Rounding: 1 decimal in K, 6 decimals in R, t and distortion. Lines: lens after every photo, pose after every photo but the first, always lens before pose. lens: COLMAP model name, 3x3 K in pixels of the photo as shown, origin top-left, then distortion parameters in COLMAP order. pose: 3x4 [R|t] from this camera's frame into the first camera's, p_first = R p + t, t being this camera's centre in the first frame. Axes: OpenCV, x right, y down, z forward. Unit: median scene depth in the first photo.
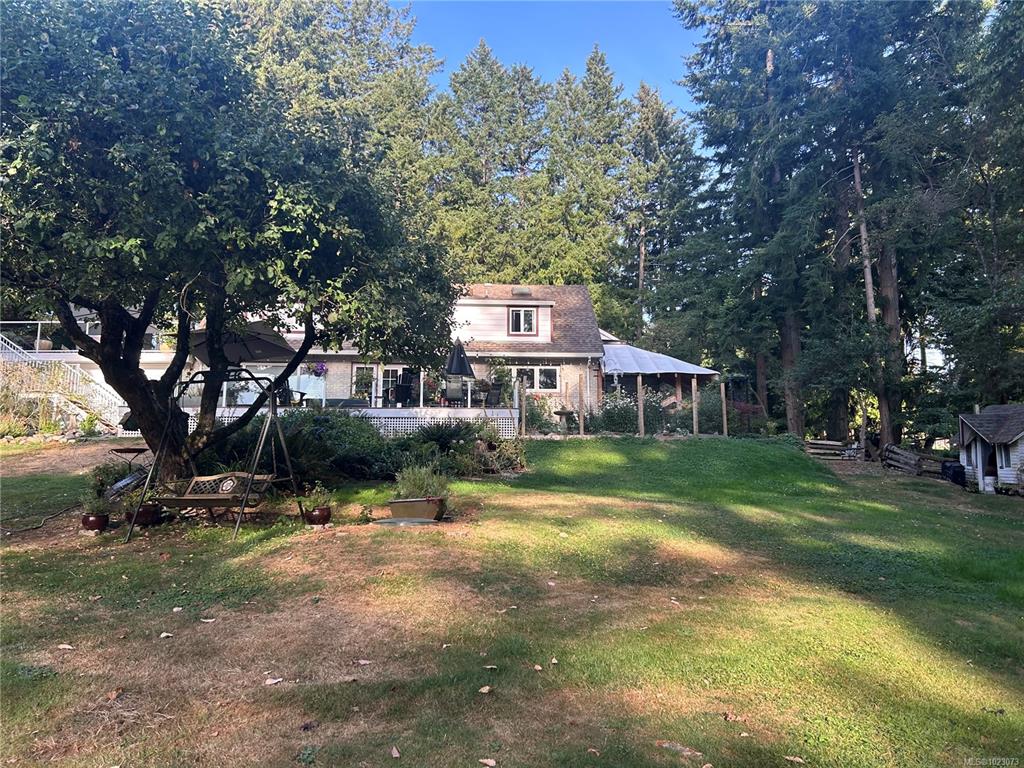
lens RADIAL K [[757.3, 0, 512.0], [0, 757.3, 384.0], [0, 0, 1]] dist [0.053610, -0.097837]
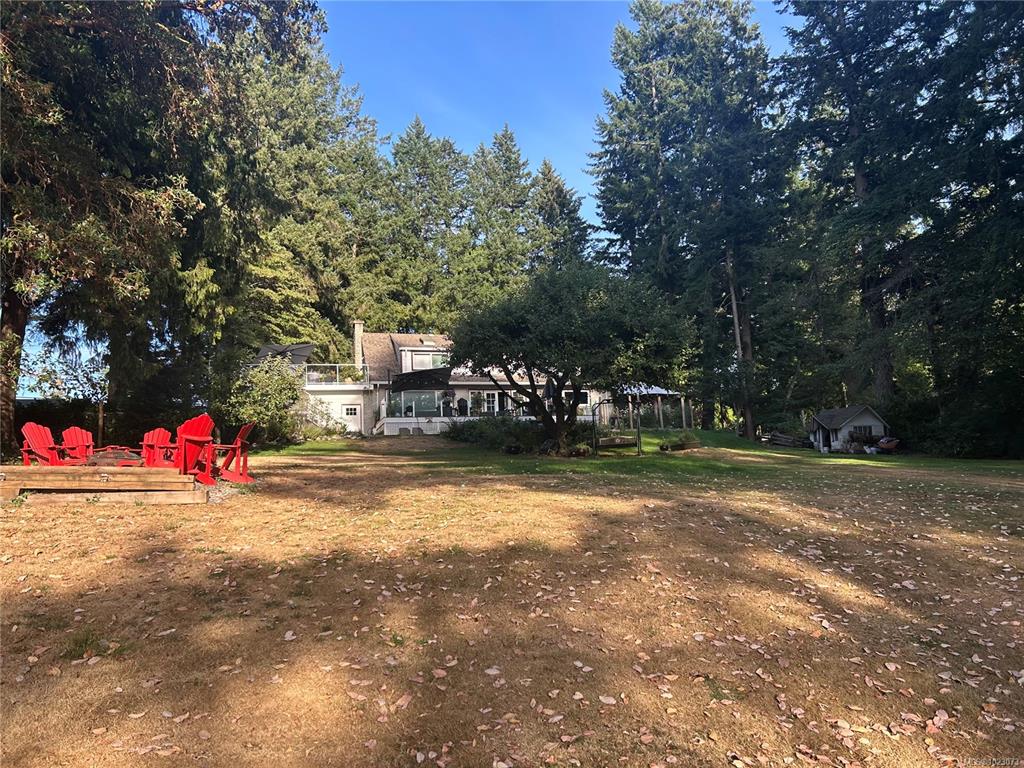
lens RADIAL K [[771.8, 0, 510.1], [0, 771.8, 392.1], [0, 0, 1]] dist [0.071691, -0.090011]
pose [[0.969417, -0.010216, 0.245205, -0.365877], [0.012364, 0.999897, -0.007224, -0.006690], [-0.245106, 0.010035, 0.969444, -0.414519]]
